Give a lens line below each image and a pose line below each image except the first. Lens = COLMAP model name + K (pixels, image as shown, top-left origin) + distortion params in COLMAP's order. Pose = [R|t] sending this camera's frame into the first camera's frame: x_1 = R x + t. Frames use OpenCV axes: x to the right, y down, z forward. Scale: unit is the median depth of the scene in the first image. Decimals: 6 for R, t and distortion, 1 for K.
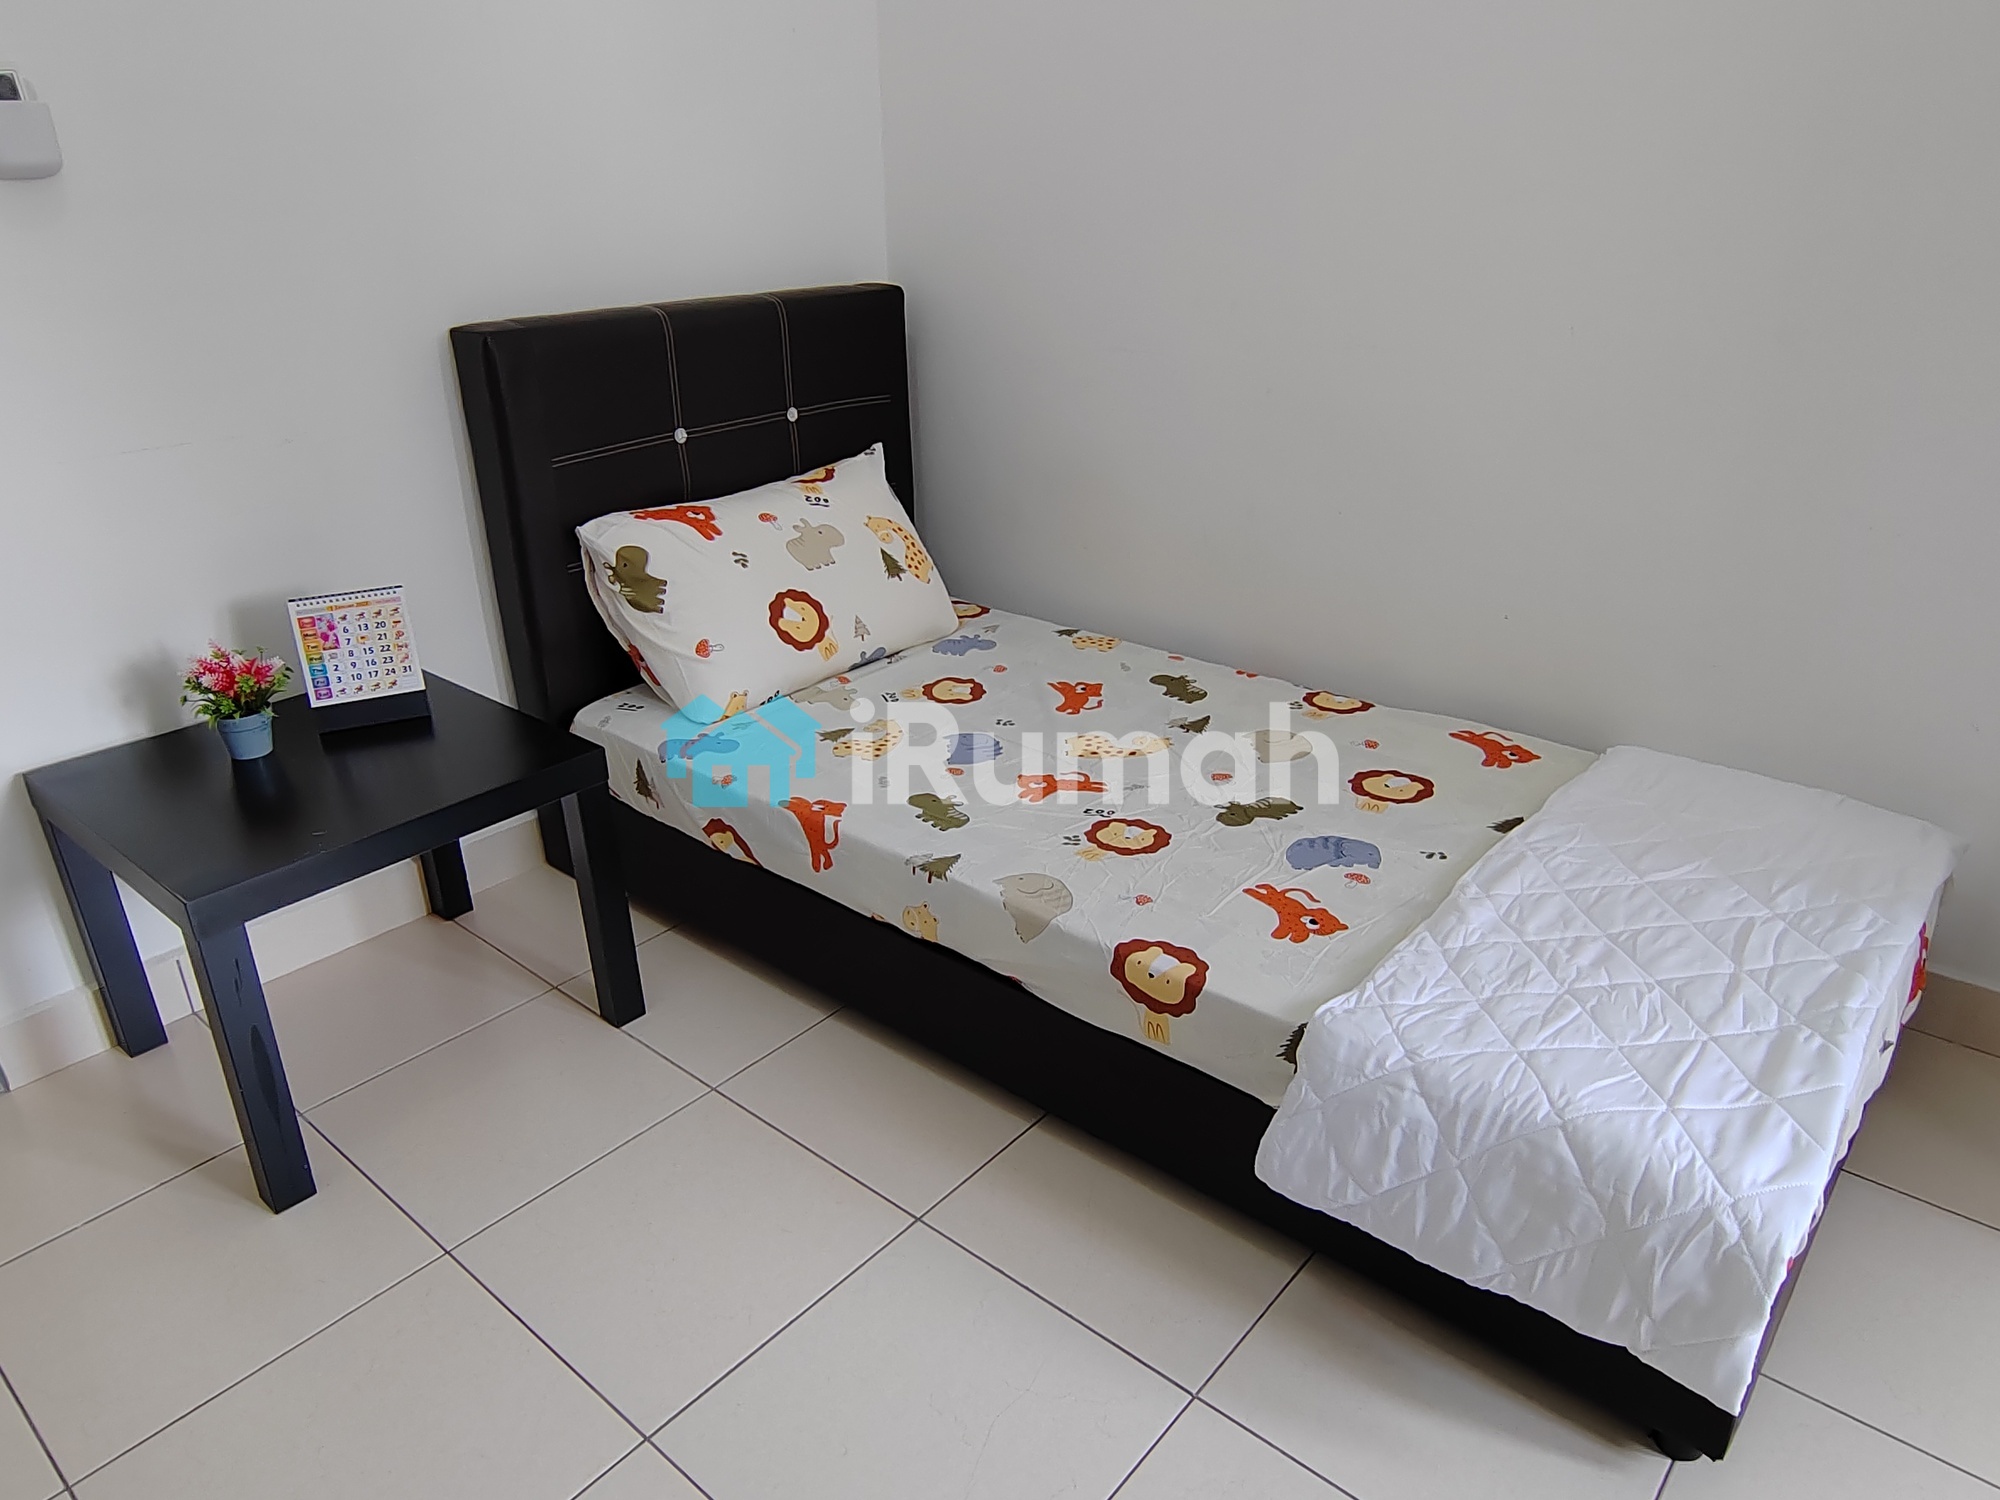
lens RADIAL K [[1334.2, 0, 1001.1], [0, 1334.2, 748.7], [0, 0, 1]] dist [0.000378, 0.002182]
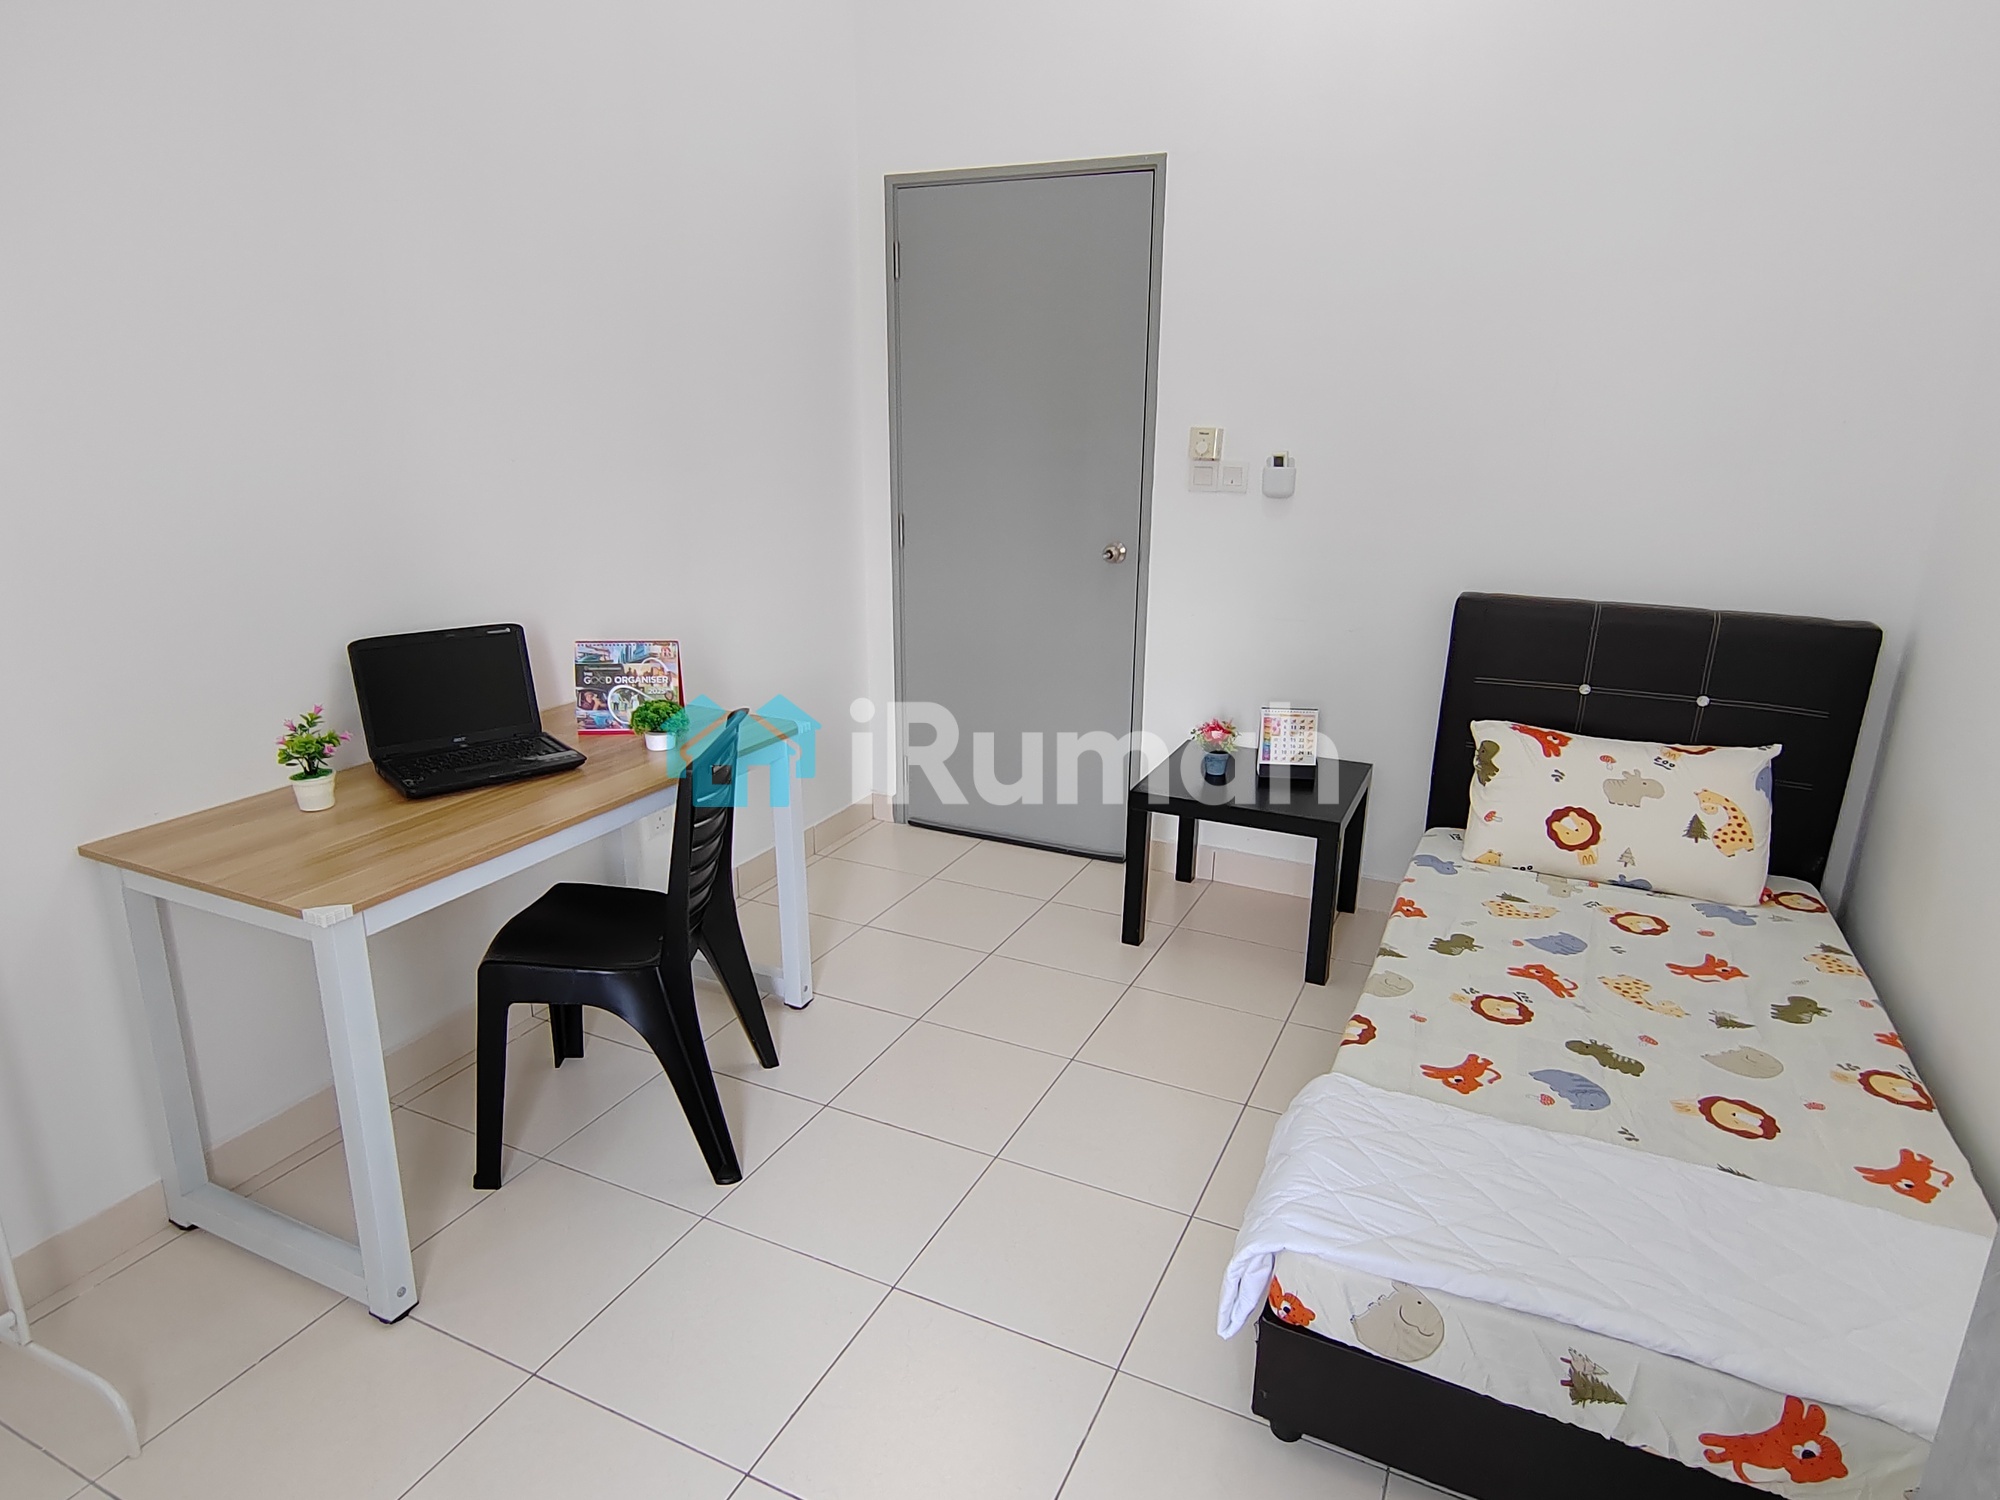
lens RADIAL K [[1166.7, 0, 998.4], [0, 1166.7, 748.2], [0, 0, 1]] dist [0.027809, 0.001269]
pose [[0.260873, 0.295098, -0.919164, 0.808318], [-0.404586, 0.897902, 0.173444, -0.144601], [0.876502, 0.326634, 0.353631, 0.011044]]
